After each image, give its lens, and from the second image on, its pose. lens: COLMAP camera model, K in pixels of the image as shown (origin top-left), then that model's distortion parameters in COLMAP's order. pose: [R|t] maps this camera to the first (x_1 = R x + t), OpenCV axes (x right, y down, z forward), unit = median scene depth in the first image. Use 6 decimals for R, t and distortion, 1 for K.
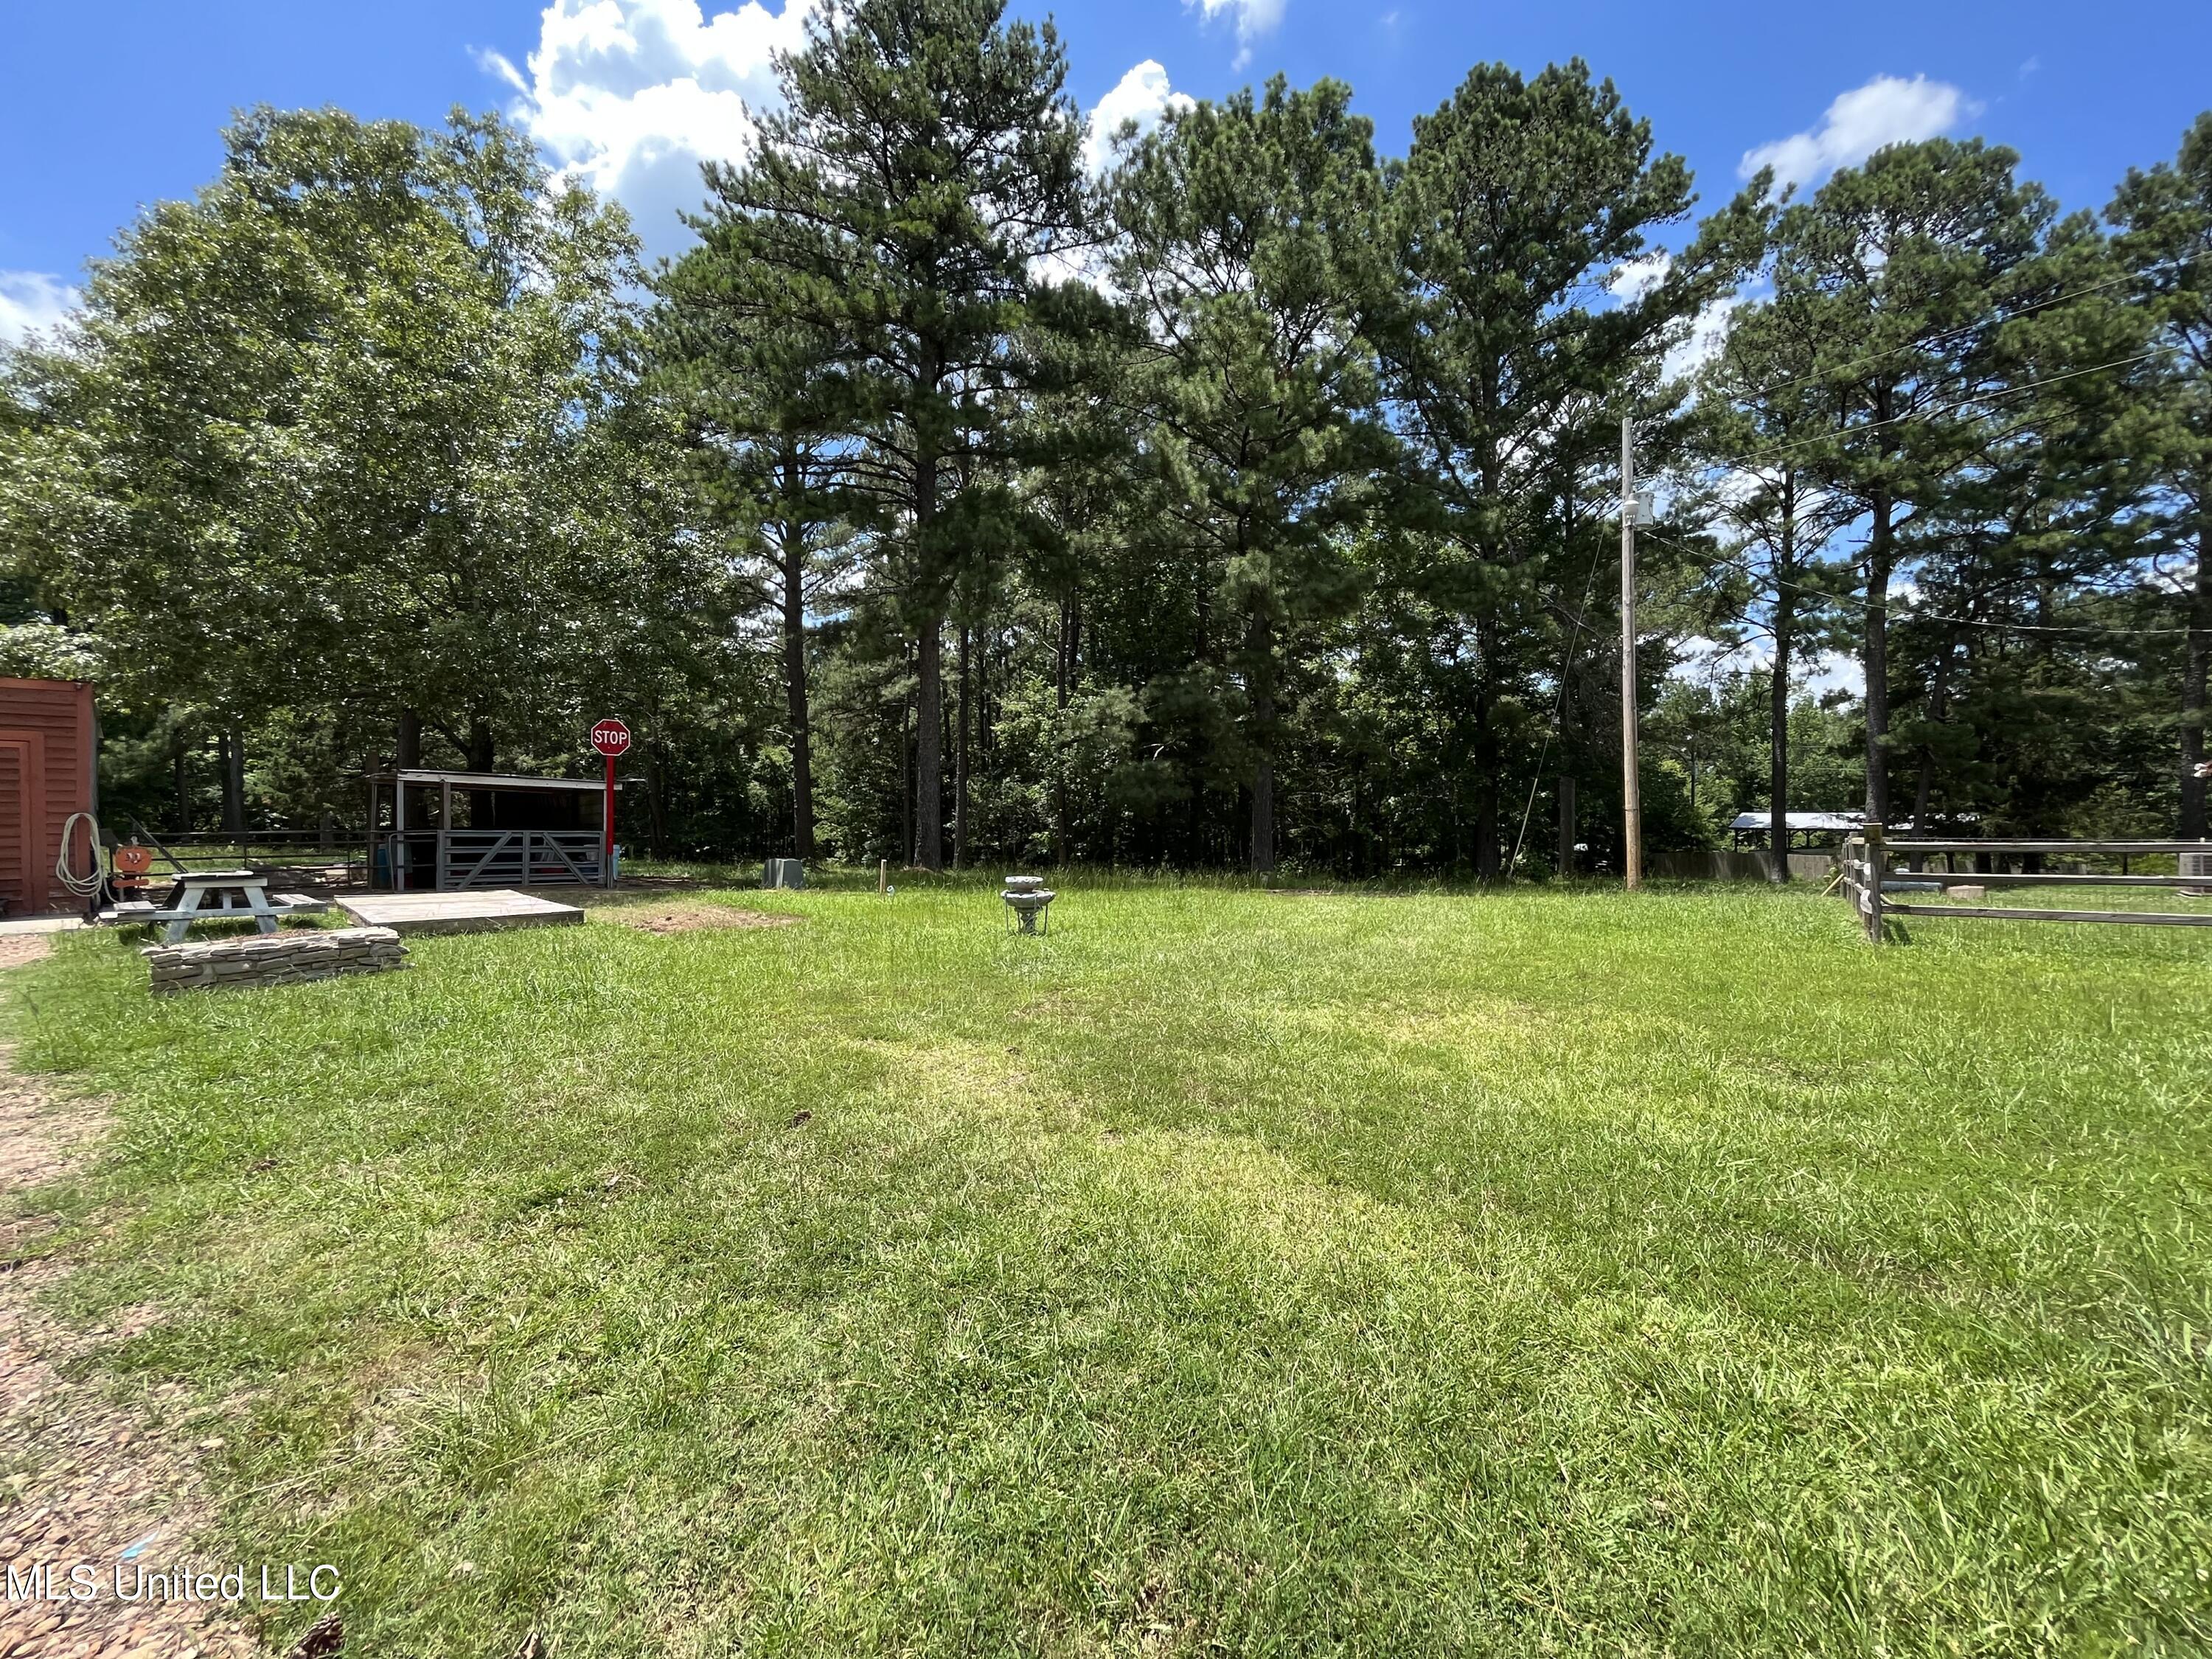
lens RADIAL K [[898.8, 0, 1107.8], [0, 898.8, 816.8], [0, 0, 1]] dist [0.011173, 0.000000]
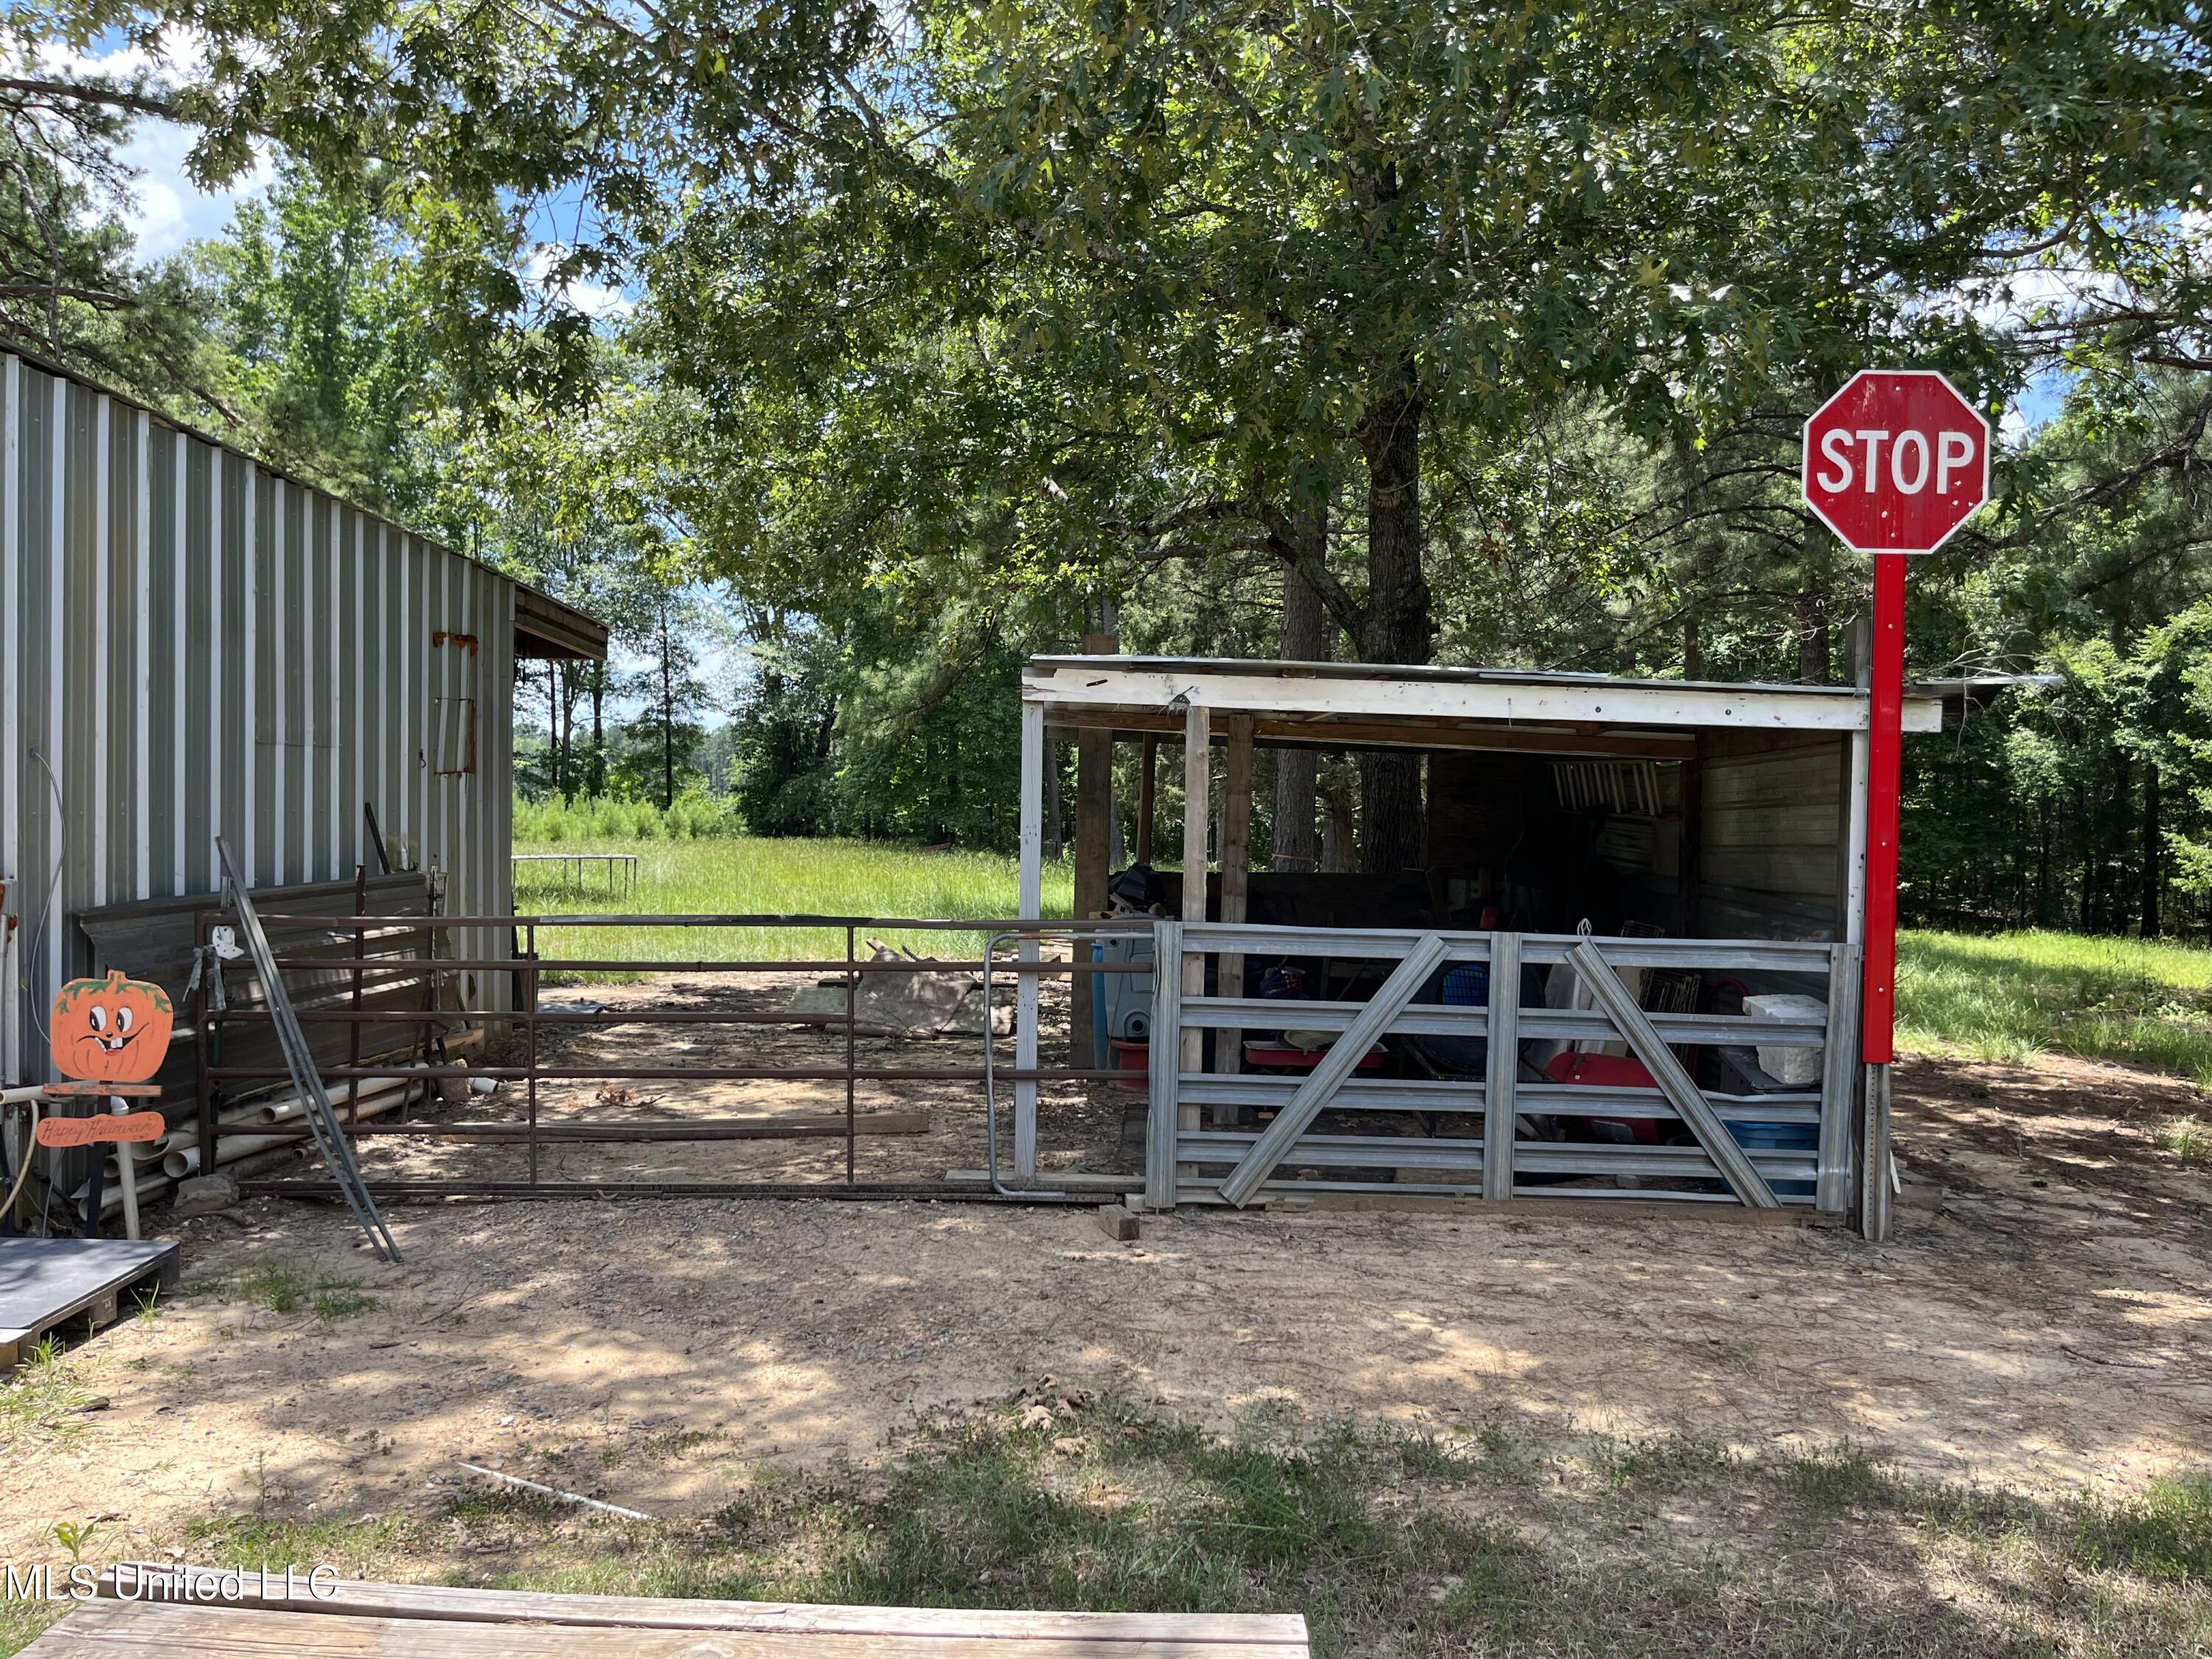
lens RADIAL K [[1627.0, 0, 1106.0], [0, 1627.0, 829.5], [0, 0, 1]] dist [0.030457, -0.072866]
pose [[0.671432, 0.021618, -0.740750, -0.133360], [-0.010205, 0.999749, 0.019927, -0.004785], [0.740995, -0.005820, 0.671485, 0.212022]]
